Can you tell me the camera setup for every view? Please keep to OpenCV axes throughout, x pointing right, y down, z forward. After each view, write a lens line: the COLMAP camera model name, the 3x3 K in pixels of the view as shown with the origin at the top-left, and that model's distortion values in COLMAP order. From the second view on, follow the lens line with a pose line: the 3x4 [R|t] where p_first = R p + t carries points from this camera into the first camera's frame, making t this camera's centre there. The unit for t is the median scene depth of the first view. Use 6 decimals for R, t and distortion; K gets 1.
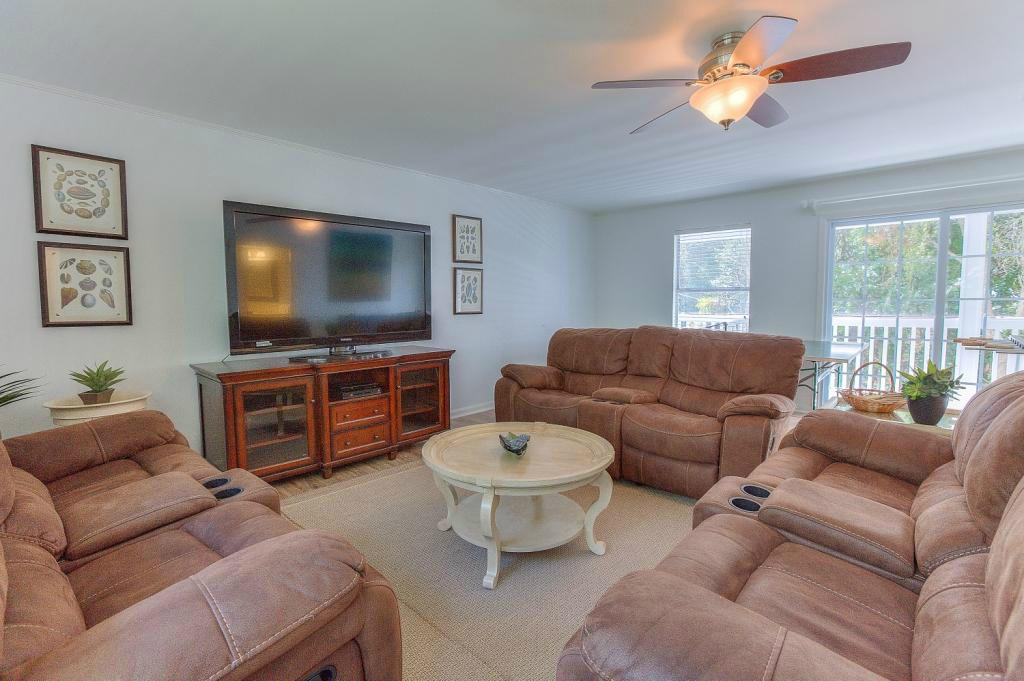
lens RADIAL K [[478.7, 0, 514.5], [0, 478.7, 334.1], [0, 0, 1]] dist [-0.047388, 0.018434]
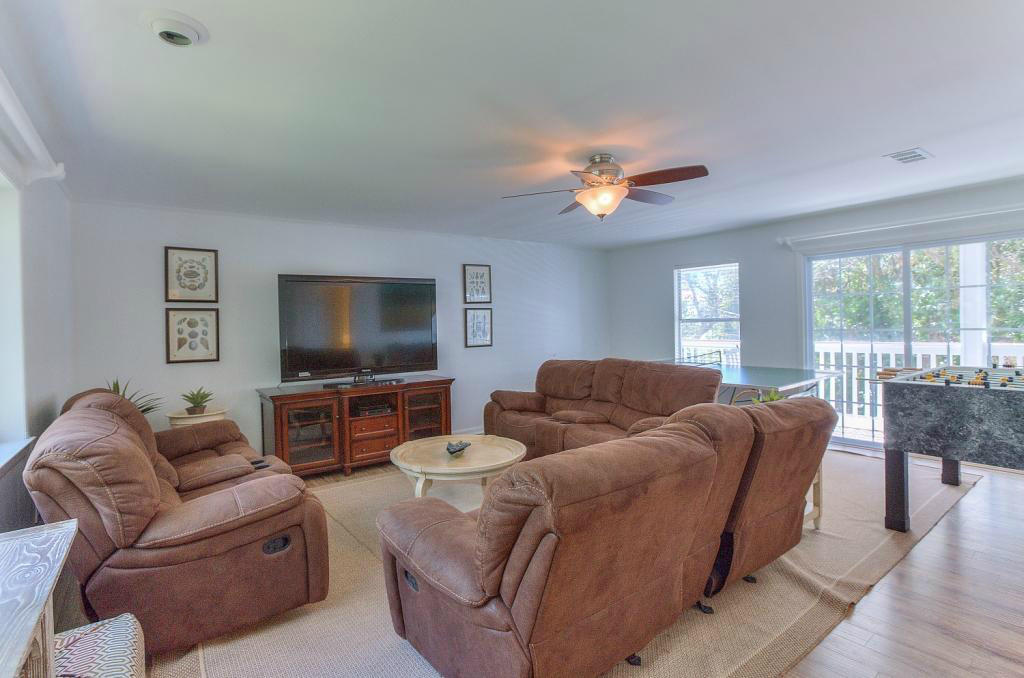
lens RADIAL K [[503.6, 0, 504.9], [0, 503.6, 322.3], [0, 0, 1]] dist [-0.050972, 0.029764]
pose [[0.983934, -0.017869, -0.177635, 0.279538], [0.005930, 0.997700, -0.067519, -0.026691], [0.178433, 0.065381, 0.981778, -0.307568]]
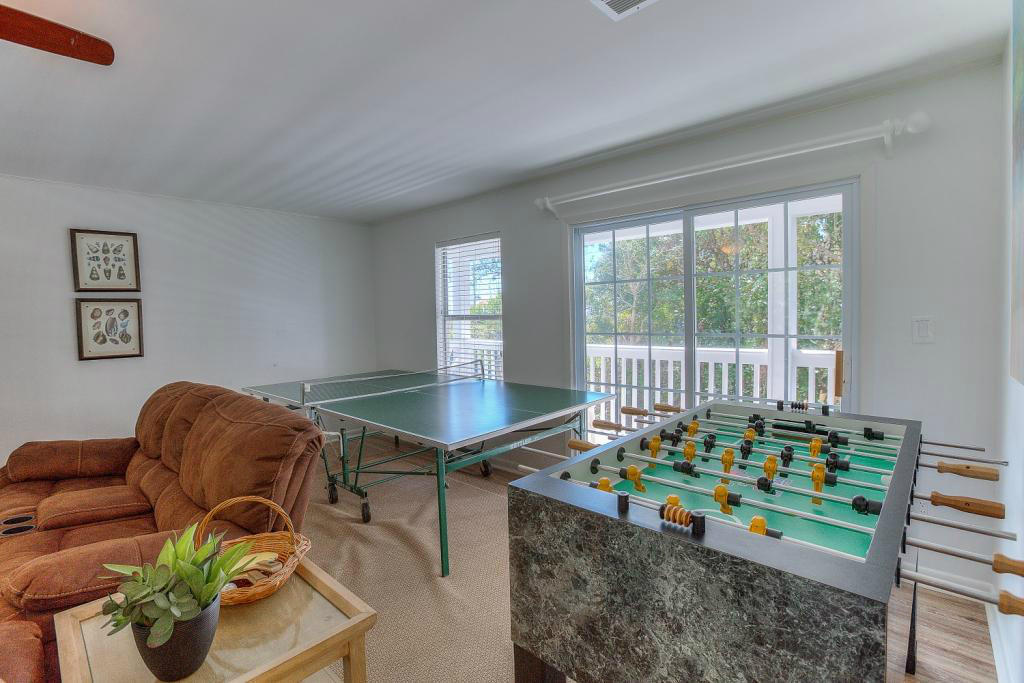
lens RADIAL K [[478.7, 0, 514.5], [0, 478.7, 335.1], [0, 0, 1]] dist [-0.047388, 0.018434]
pose [[0.999772, -0.016705, 0.013318, 0.802446], [0.017016, 0.999576, -0.023634, -0.075058], [-0.012918, 0.023855, 0.999632, 0.362089]]
